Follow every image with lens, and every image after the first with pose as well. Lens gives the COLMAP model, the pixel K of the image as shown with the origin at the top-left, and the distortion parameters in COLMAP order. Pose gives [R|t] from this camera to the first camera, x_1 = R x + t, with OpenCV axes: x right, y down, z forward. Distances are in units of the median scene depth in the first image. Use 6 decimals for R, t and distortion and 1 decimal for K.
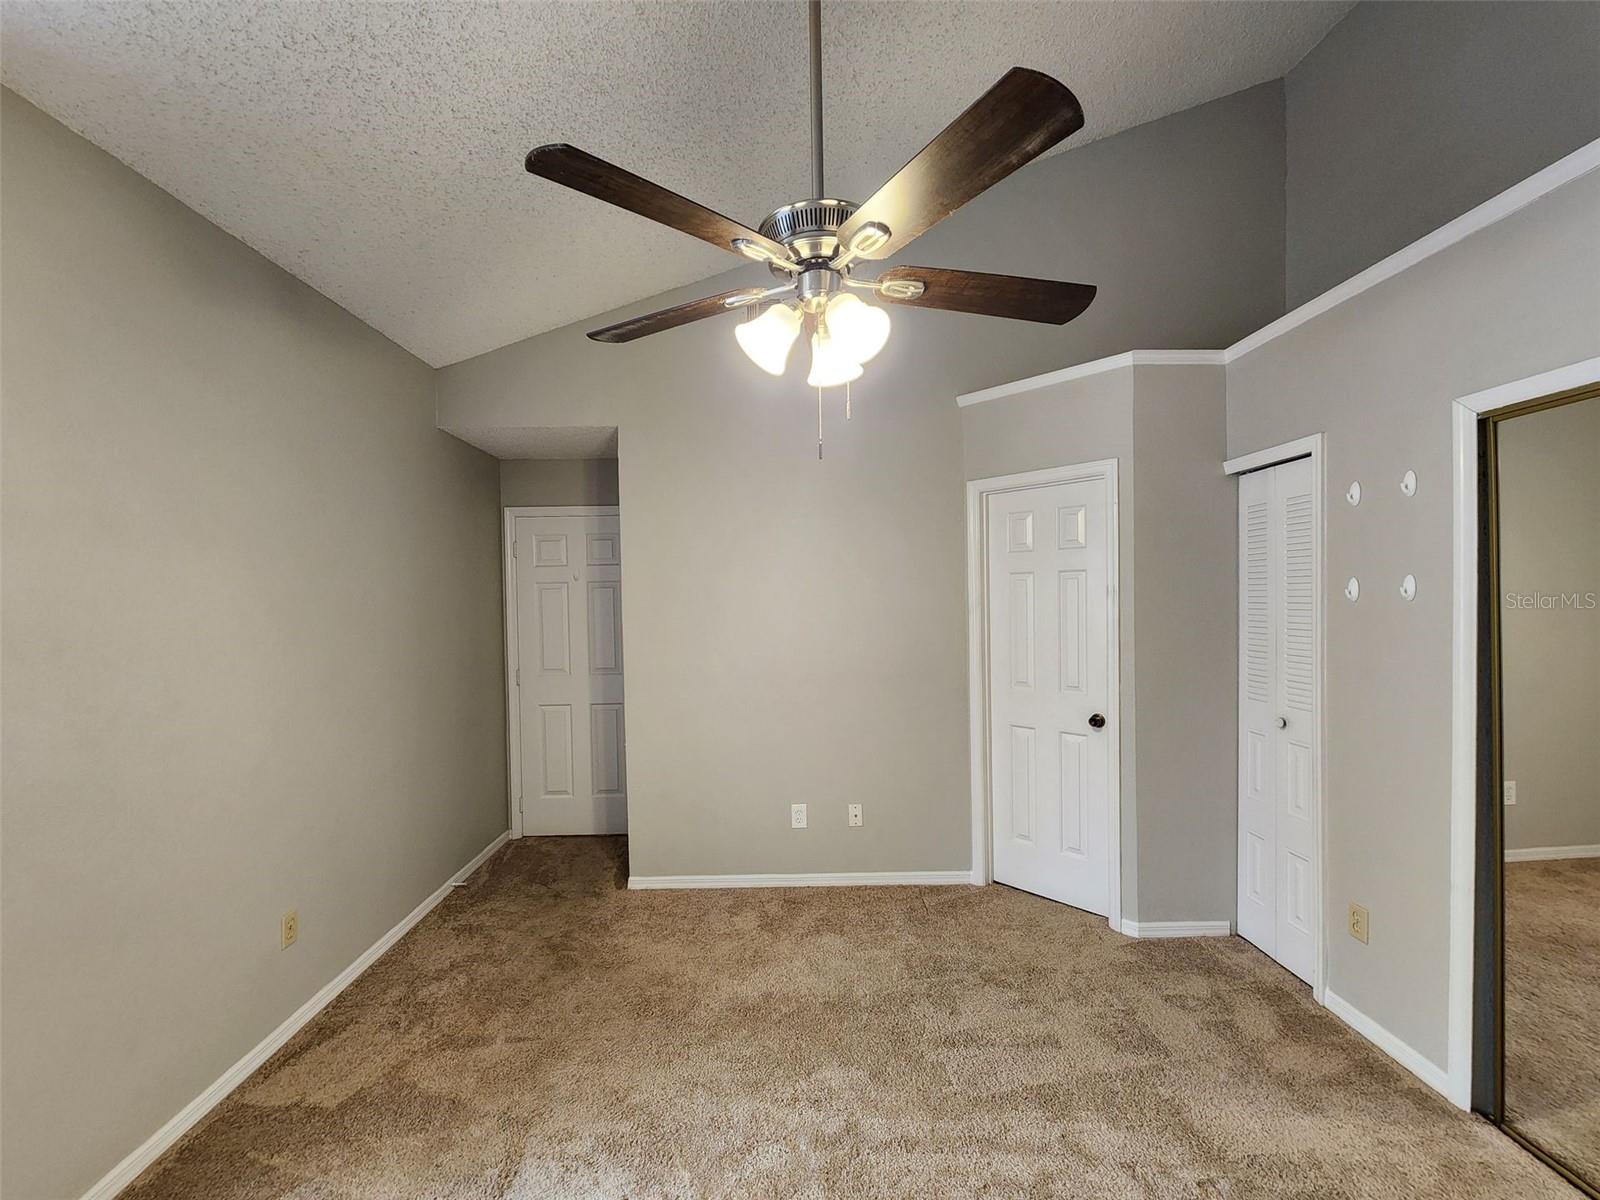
lens RADIAL K [[650.1, 0, 782.6], [0, 650.1, 608.5], [0, 0, 1]] dist [-0.001017, -0.000913]
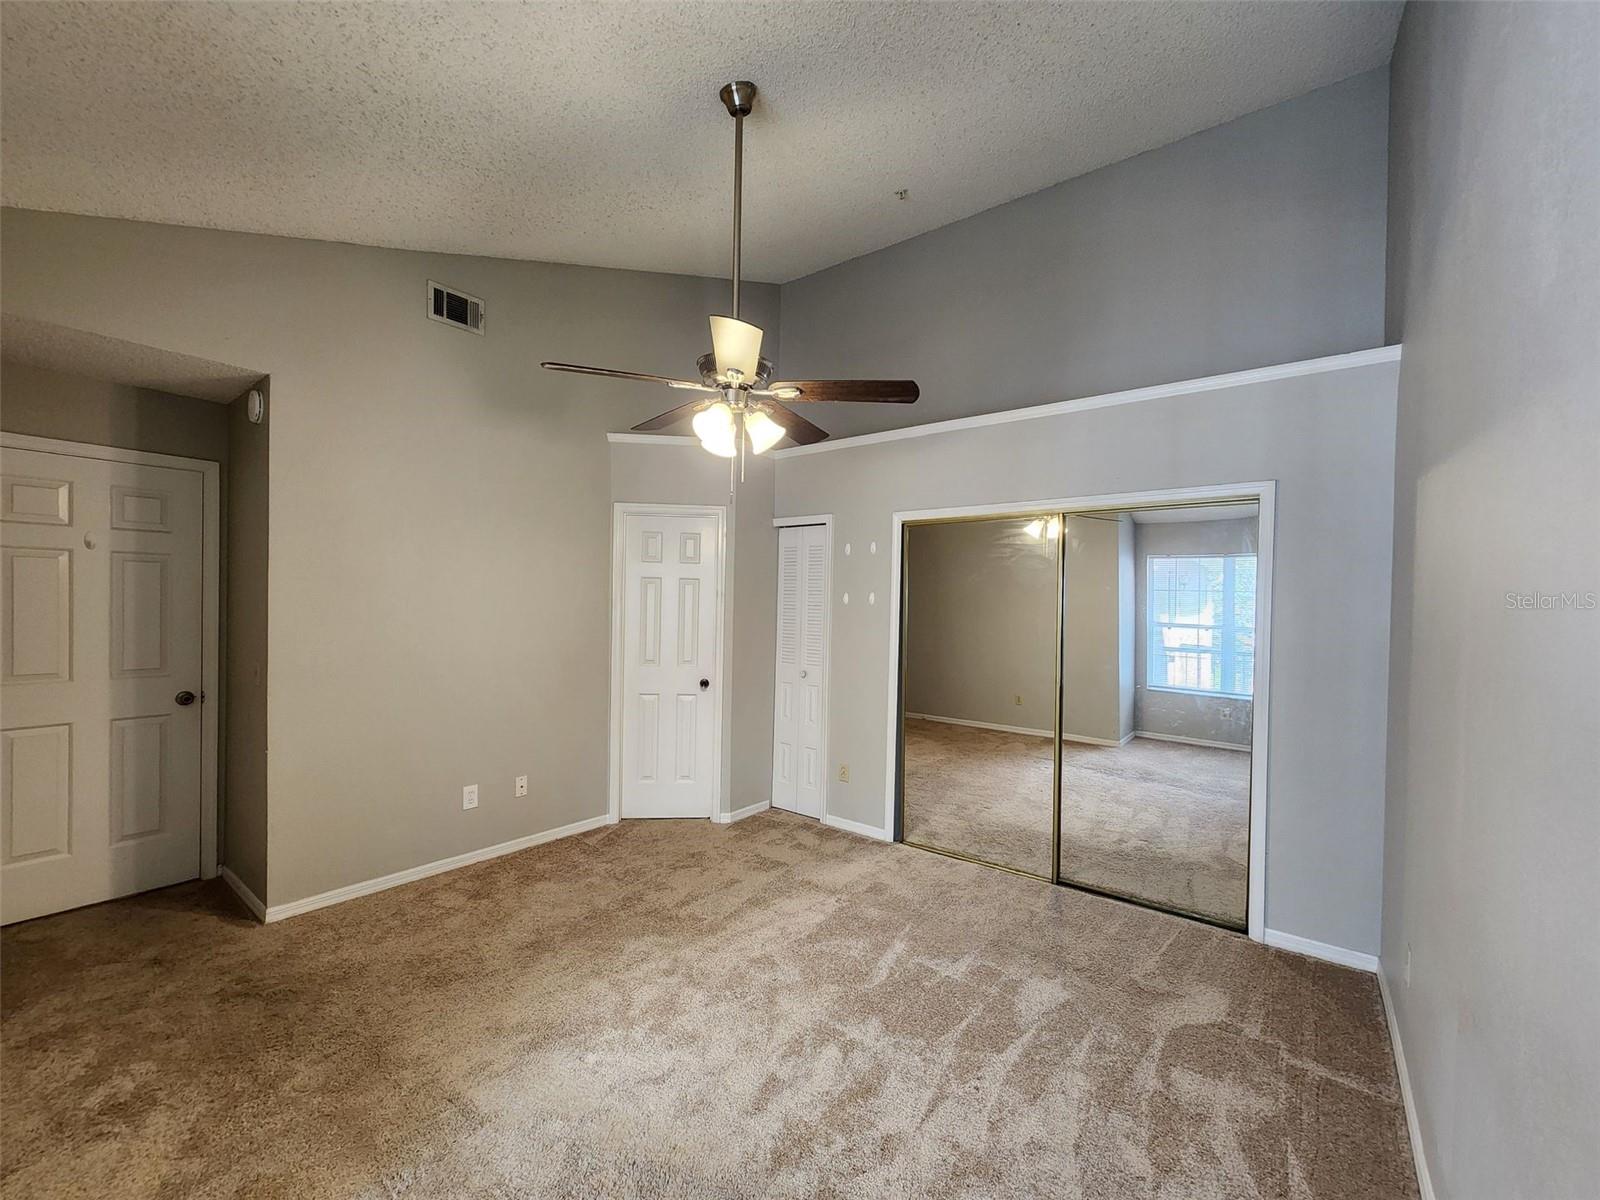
lens RADIAL K [[650.1, 0, 782.6], [0, 650.1, 608.5], [0, 0, 1]] dist [-0.001017, -0.000913]
pose [[0.634560, 0.025372, 0.772457, -0.579942], [-0.021740, 0.999651, -0.014975, 0.025663], [-0.772568, -0.007291, 0.634891, -0.060174]]
